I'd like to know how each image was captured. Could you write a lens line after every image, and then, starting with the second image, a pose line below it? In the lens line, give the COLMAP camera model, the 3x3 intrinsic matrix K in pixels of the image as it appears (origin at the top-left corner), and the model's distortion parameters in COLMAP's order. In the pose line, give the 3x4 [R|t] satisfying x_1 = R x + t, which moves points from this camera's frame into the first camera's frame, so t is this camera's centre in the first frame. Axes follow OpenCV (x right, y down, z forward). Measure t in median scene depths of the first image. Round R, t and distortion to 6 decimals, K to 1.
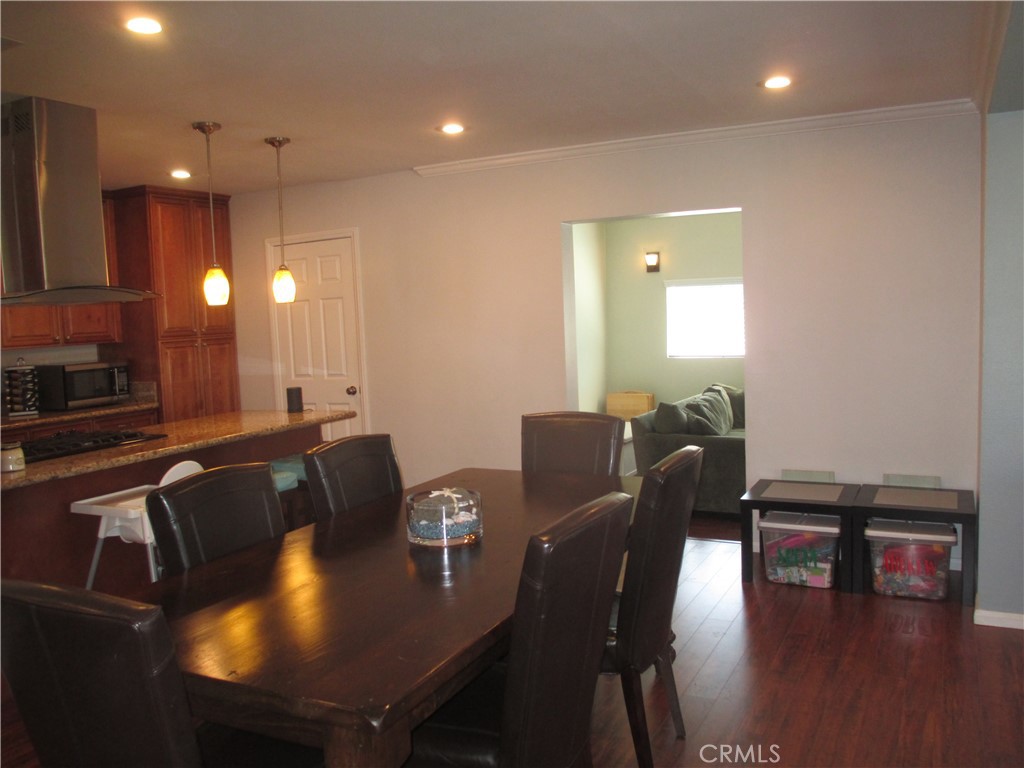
lens RADIAL K [[852.8, 0, 503.5], [0, 852.8, 372.8], [0, 0, 1]] dist [-0.069598, 0.033123]
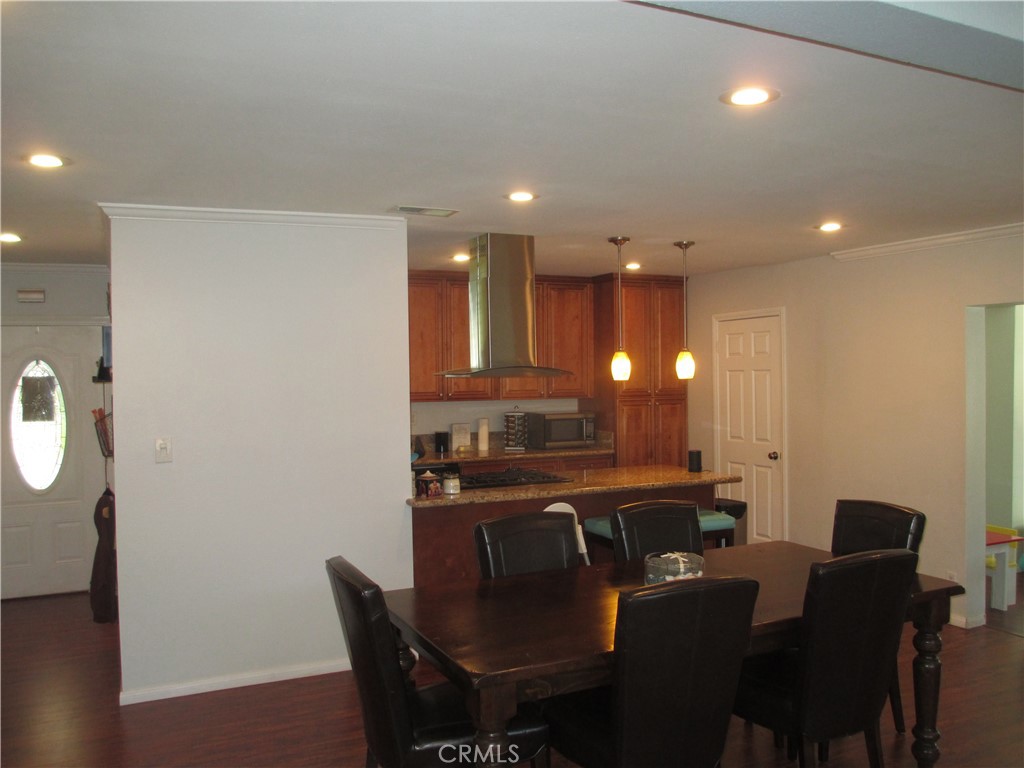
lens RADIAL K [[852.8, 0, 512.5], [0, 852.8, 375.8], [0, 0, 1]] dist [-0.069598, 0.033123]
pose [[0.799131, 0.045771, -0.599411, 0.217667], [-0.072919, 0.997115, -0.021076, -0.036675], [0.596718, 0.060550, 0.800164, -0.077930]]
